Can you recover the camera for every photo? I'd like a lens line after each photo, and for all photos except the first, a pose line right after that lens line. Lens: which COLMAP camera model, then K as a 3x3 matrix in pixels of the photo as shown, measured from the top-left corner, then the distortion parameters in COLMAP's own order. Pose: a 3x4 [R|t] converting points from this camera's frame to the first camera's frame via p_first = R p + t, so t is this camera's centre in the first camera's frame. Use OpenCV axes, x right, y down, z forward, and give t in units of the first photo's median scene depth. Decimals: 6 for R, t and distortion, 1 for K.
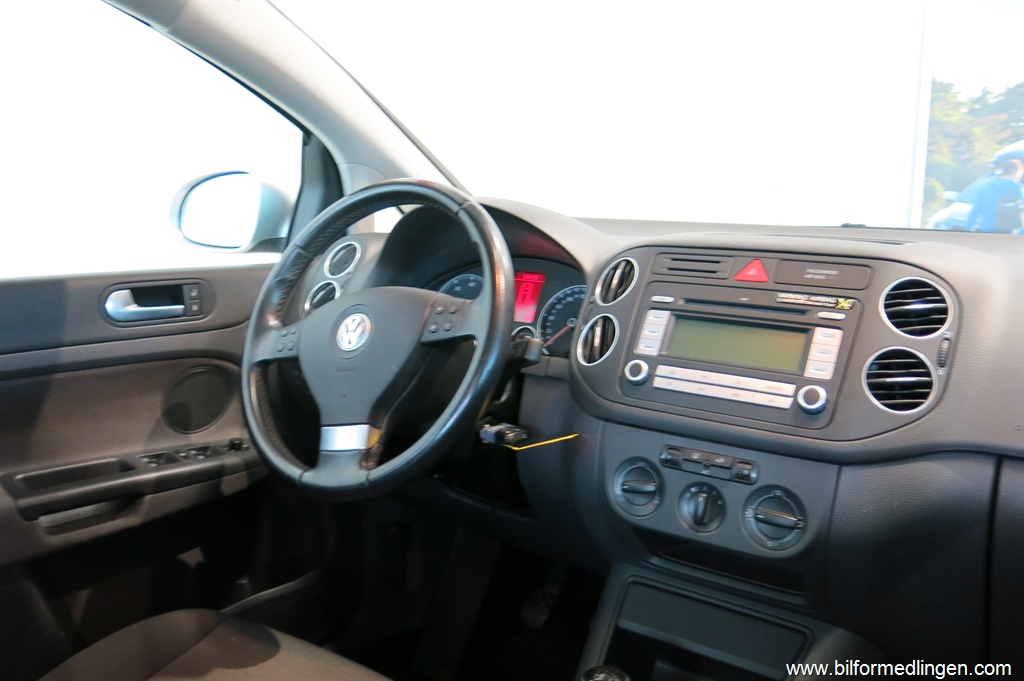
lens RADIAL K [[856.1, 0, 511.7], [0, 856.1, 343.2], [0, 0, 1]] dist [-0.010465, -0.005436]
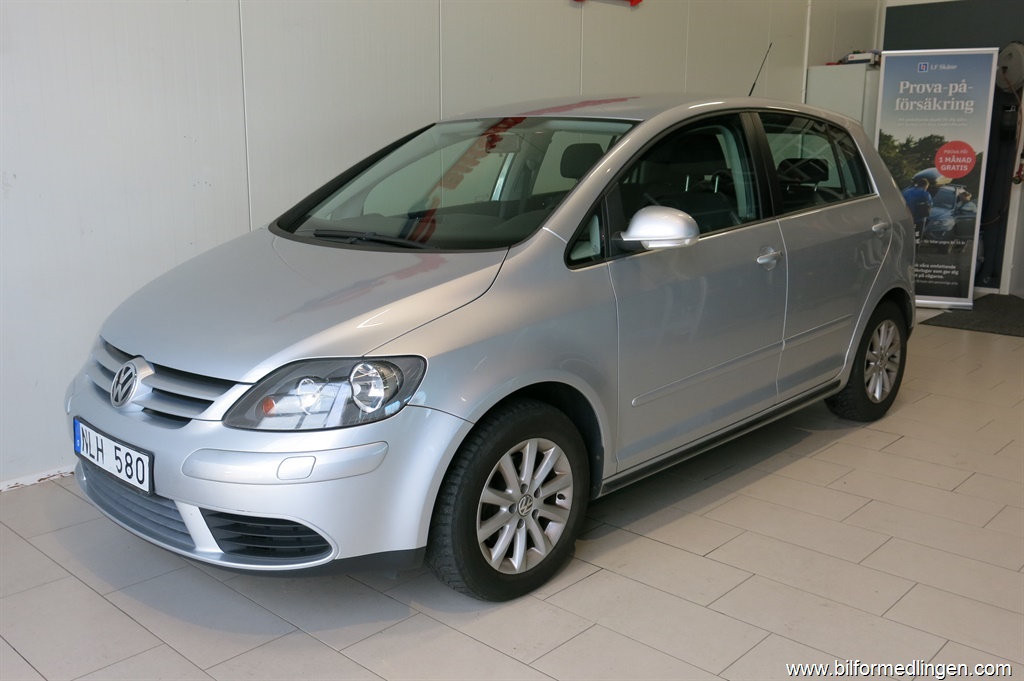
lens RADIAL K [[980.2, 0, 505.3], [0, 980.2, 343.3], [0, 0, 1]] dist [-0.062290, 0.000000]
pose [[0.996248, 0.042632, -0.075310, -0.124534], [-0.043714, 0.998962, -0.012777, 0.197139], [0.074687, 0.016022, 0.997078, -1.098357]]
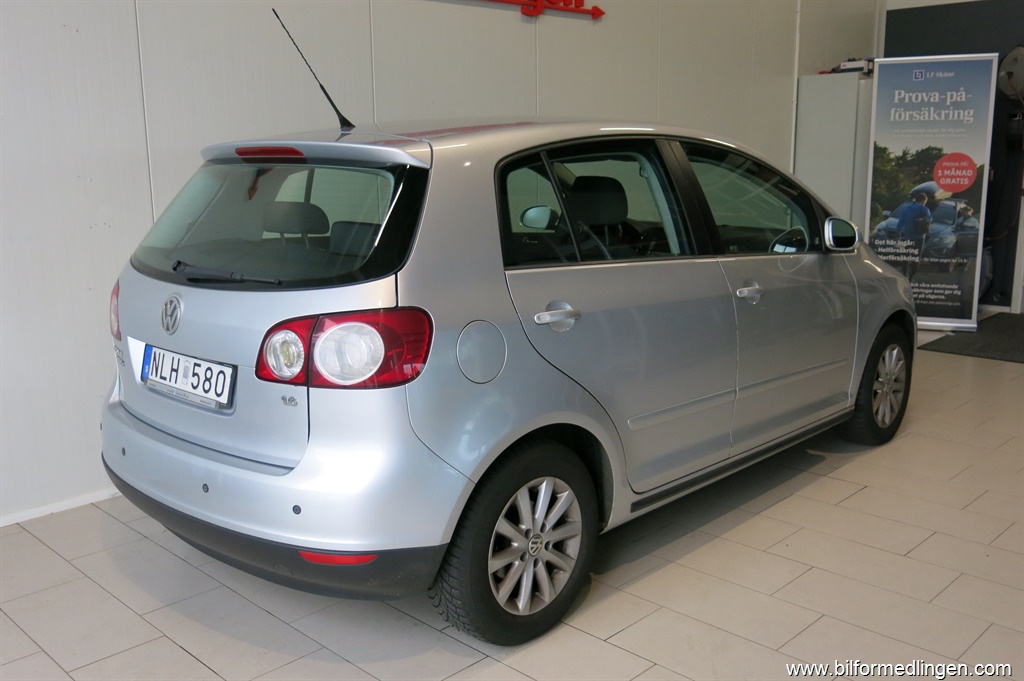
lens RADIAL K [[993.7, 0, 517.0], [0, 993.7, 338.8], [0, 0, 1]] dist [-0.082272, 0.000000]
pose [[0.993771, 0.029727, -0.107408, 0.005734], [-0.032559, 0.999164, -0.024713, 0.147987], [0.106583, 0.028057, 0.993908, -1.007319]]
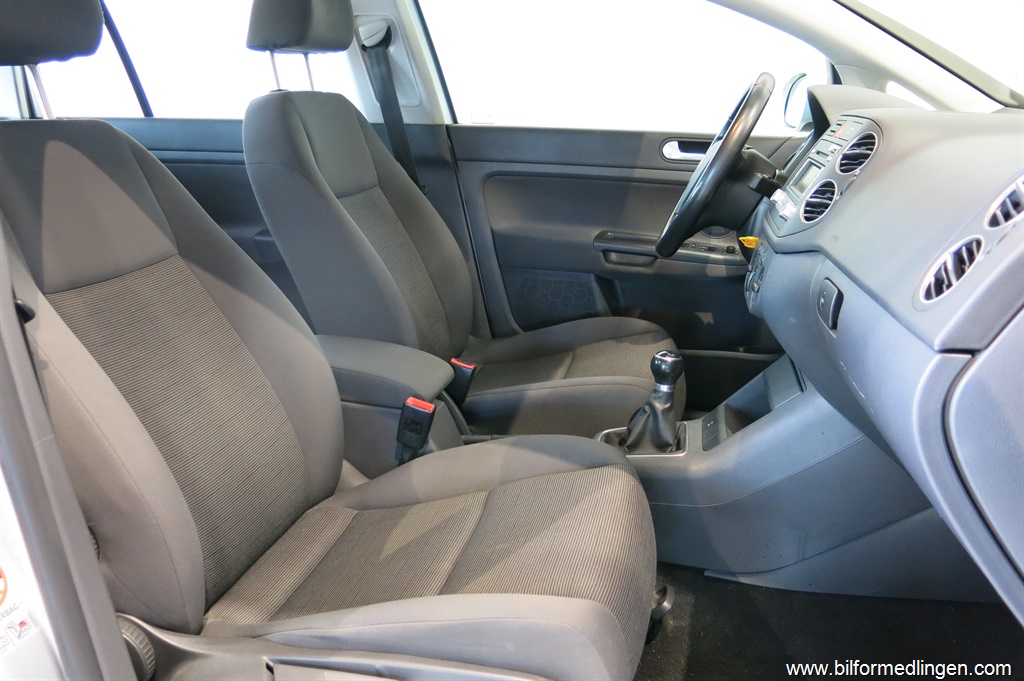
lens RADIAL K [[856.1, 0, 512.0], [0, 856.1, 340.4], [0, 0, 1]] dist [-0.010465, -0.005436]
pose [[0.420382, 0.246578, -0.873200, 0.283179], [-0.172932, 0.966499, 0.189671, 0.015622], [0.890715, 0.071270, 0.448940, -0.015080]]
